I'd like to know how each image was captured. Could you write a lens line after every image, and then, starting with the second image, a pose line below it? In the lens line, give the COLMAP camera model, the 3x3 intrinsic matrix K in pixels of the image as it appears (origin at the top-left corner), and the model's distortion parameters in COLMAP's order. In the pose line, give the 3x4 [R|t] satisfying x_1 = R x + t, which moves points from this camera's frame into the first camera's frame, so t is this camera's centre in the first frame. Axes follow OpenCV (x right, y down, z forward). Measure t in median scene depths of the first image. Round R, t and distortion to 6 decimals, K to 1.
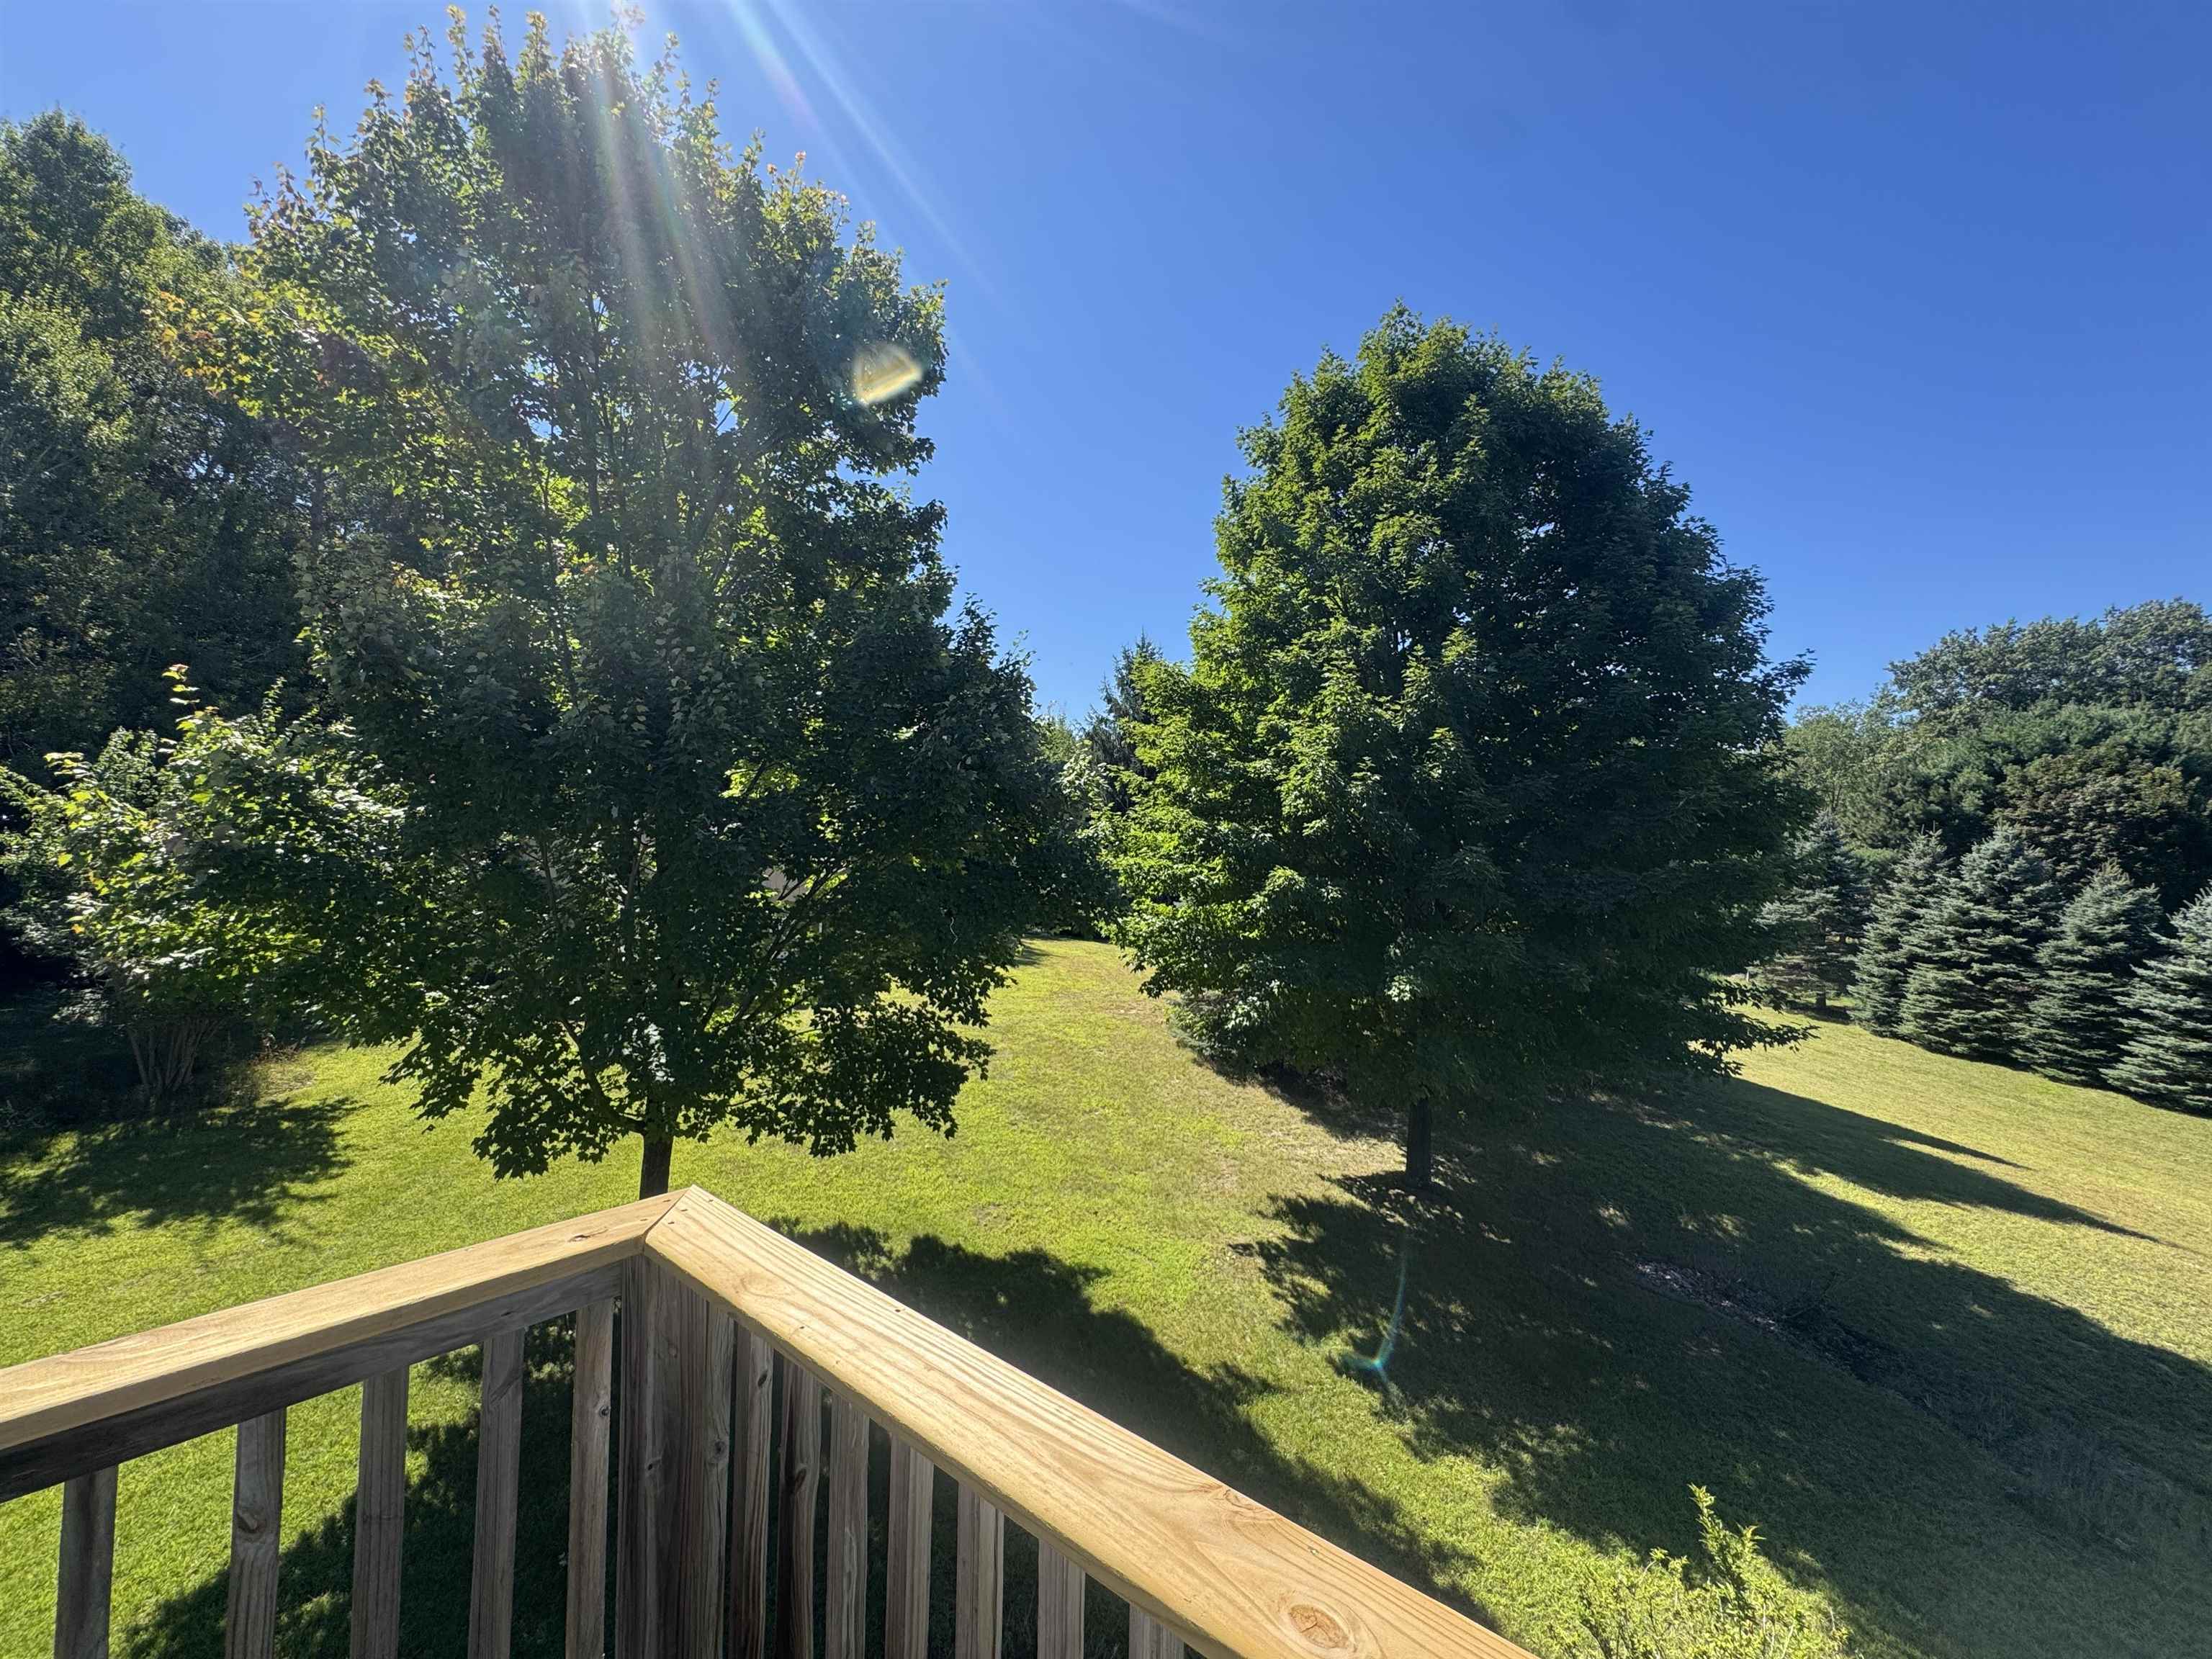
lens RADIAL K [[889.5, 0, 1108.3], [0, 889.5, 831.3], [0, 0, 1]] dist [-0.001165, -0.000079]
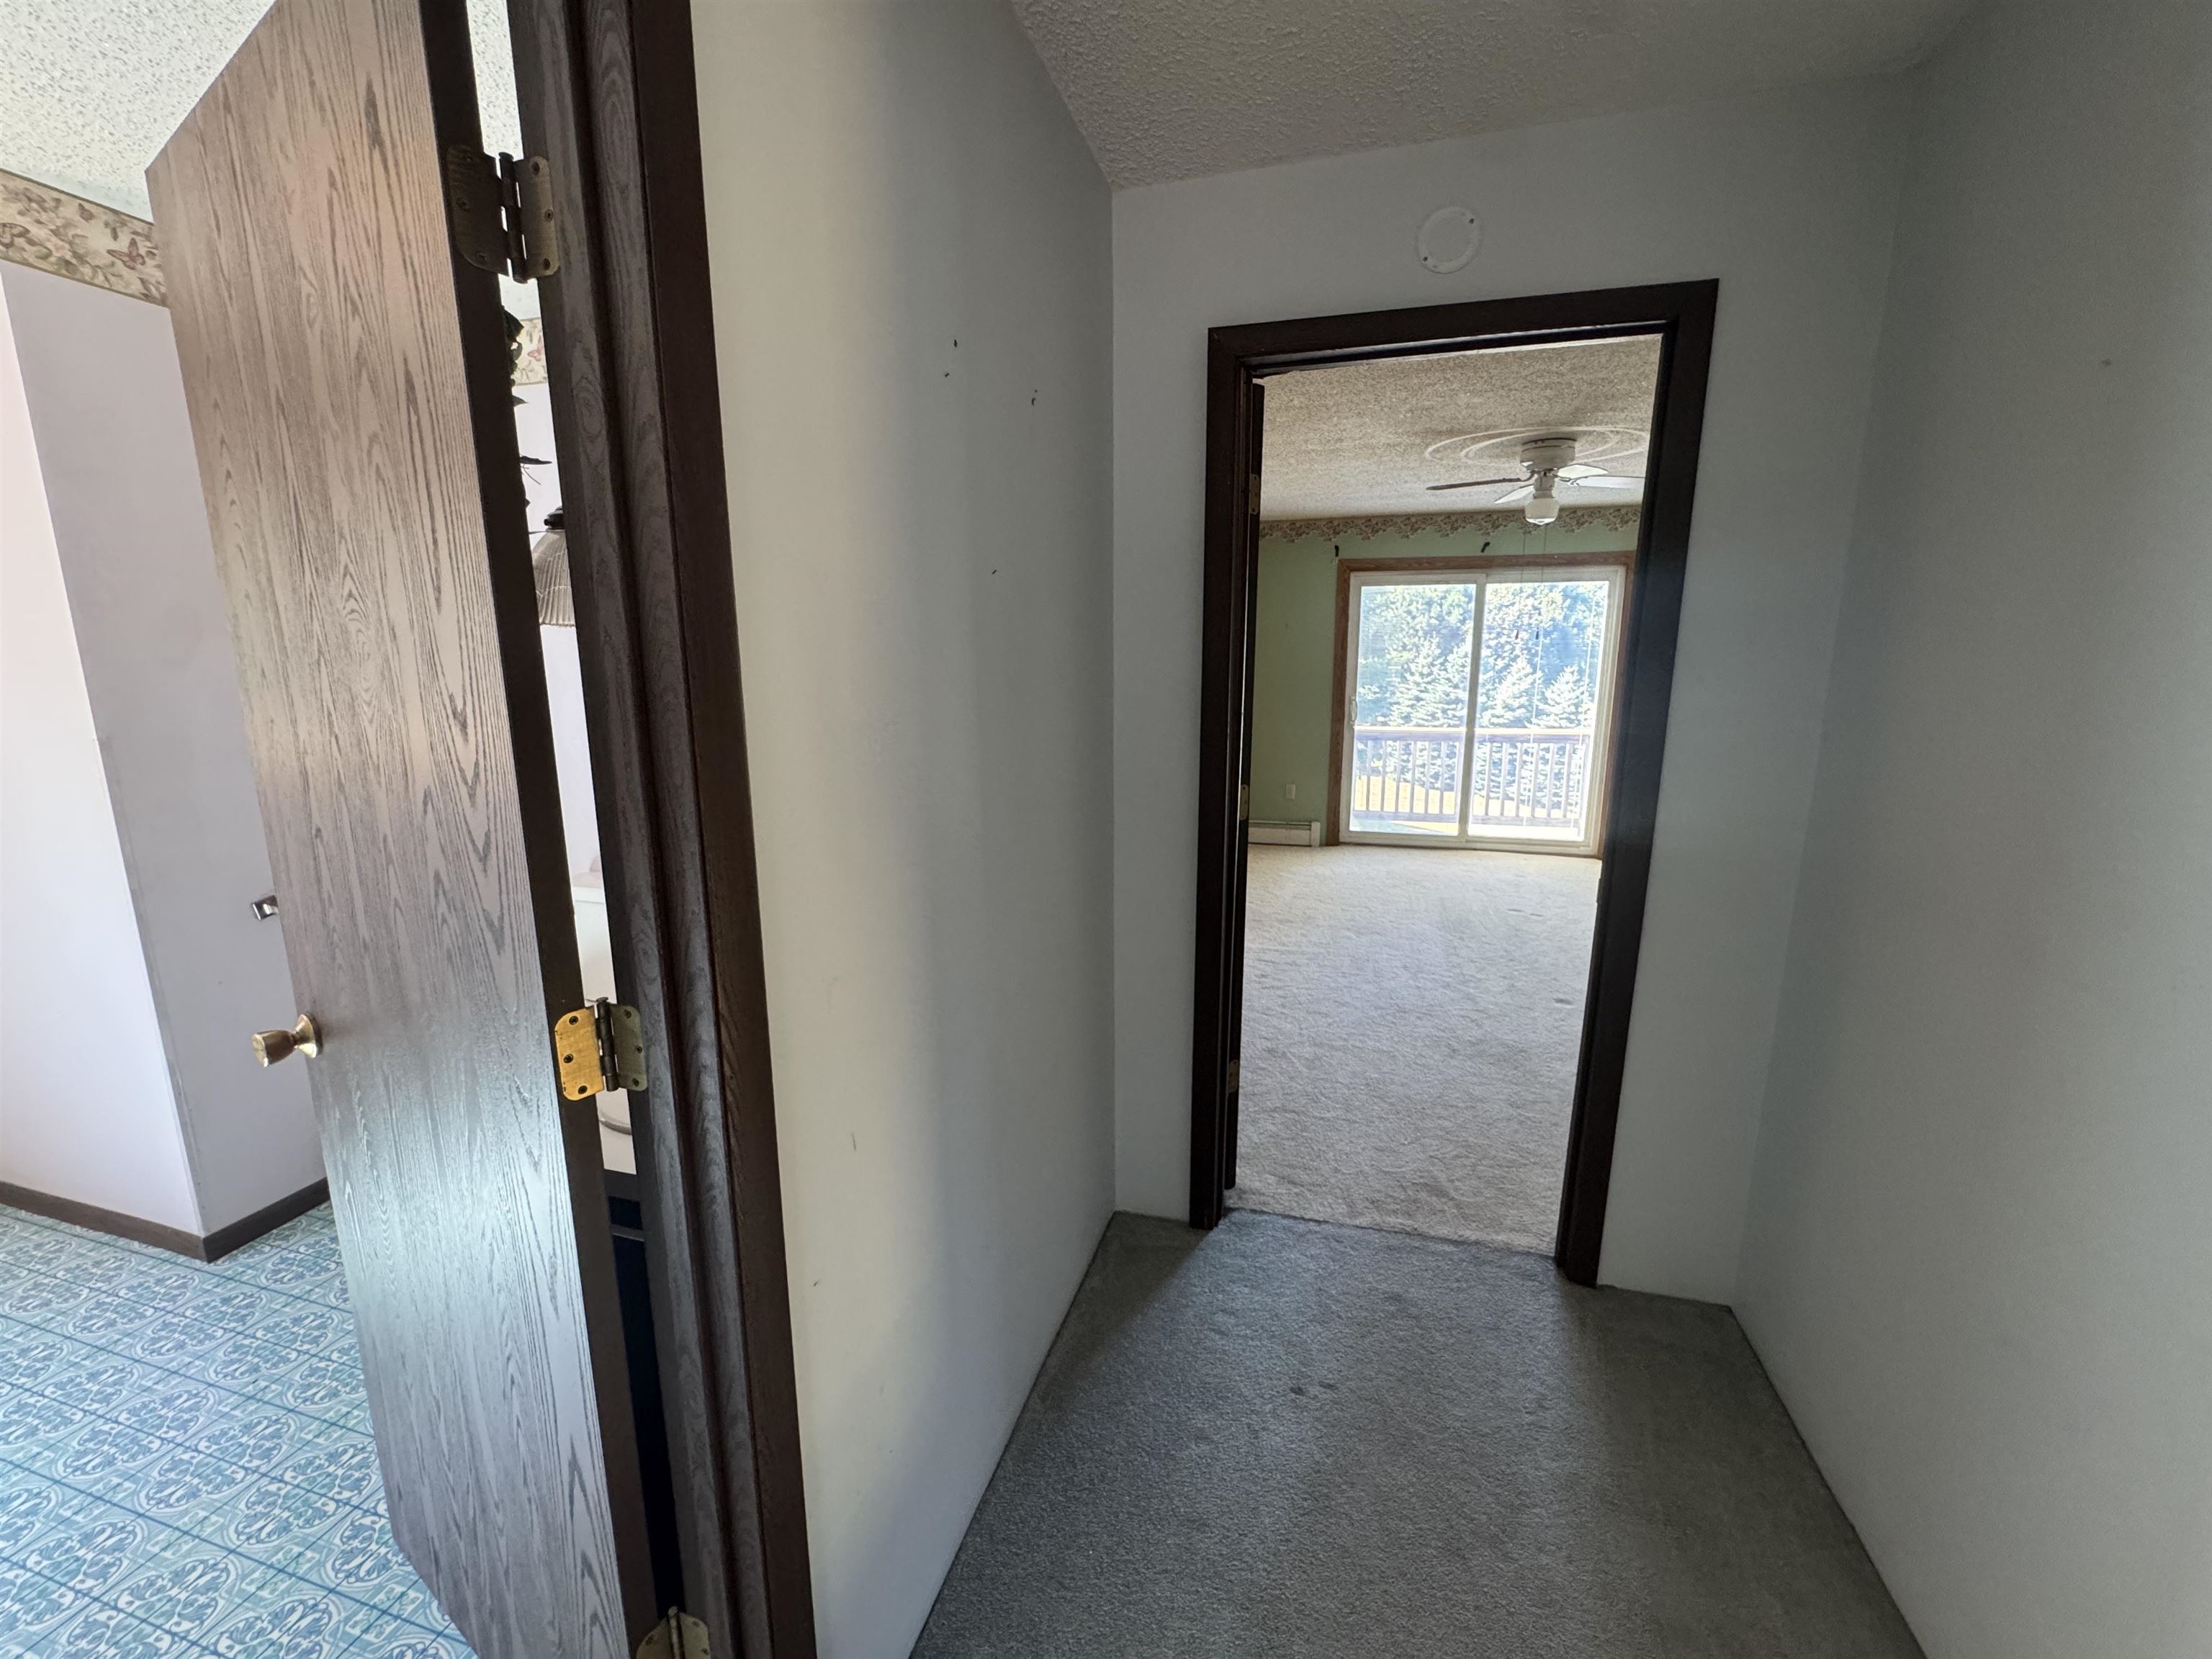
lens RADIAL K [[889.5, 0, 1106.3], [0, 889.5, 832.0], [0, 0, 1]] dist [-0.001165, -0.000079]
pose [[0.916232, -0.100310, 0.387889, -0.153520], [0.018562, 0.977739, 0.209002, -0.005511], [-0.400219, -0.184295, 0.897697, -0.144722]]
